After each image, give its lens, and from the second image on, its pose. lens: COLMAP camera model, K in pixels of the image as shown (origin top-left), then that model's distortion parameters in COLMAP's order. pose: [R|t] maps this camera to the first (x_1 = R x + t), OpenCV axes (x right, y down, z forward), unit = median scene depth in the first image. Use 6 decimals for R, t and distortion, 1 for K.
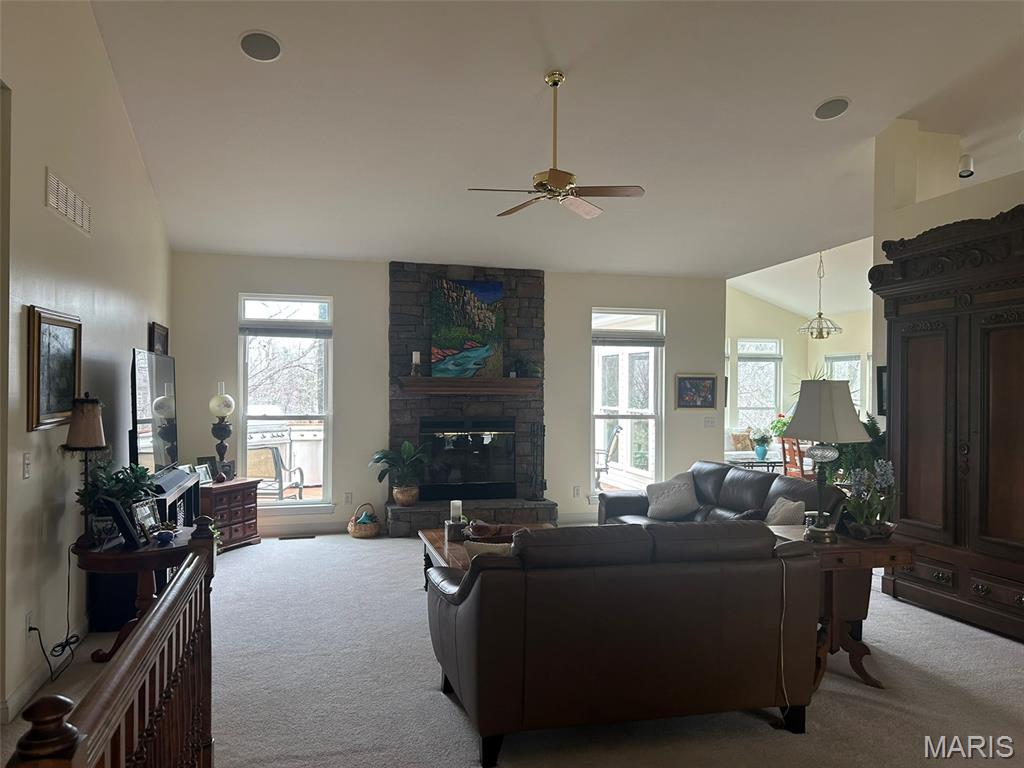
lens RADIAL K [[775.6, 0, 512.0], [0, 775.6, 384.0], [0, 0, 1]] dist [0.099034, -0.120538]
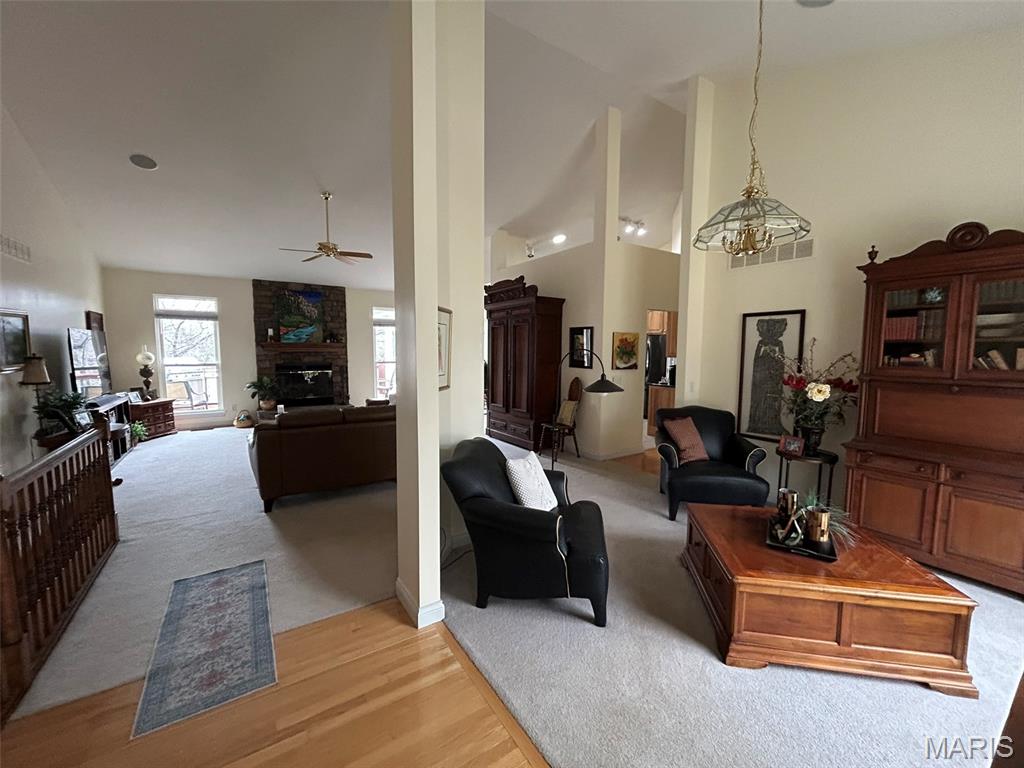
lens RADIAL K [[415.7, 0, 512.0], [0, 415.7, 384.0], [0, 0, 1]] dist [0.001668, 0.000188]
pose [[0.948005, -0.028841, 0.316945, 0.117590], [-0.002085, 0.995301, 0.096807, -0.008249], [-0.318248, -0.092435, 0.943490, -0.157334]]
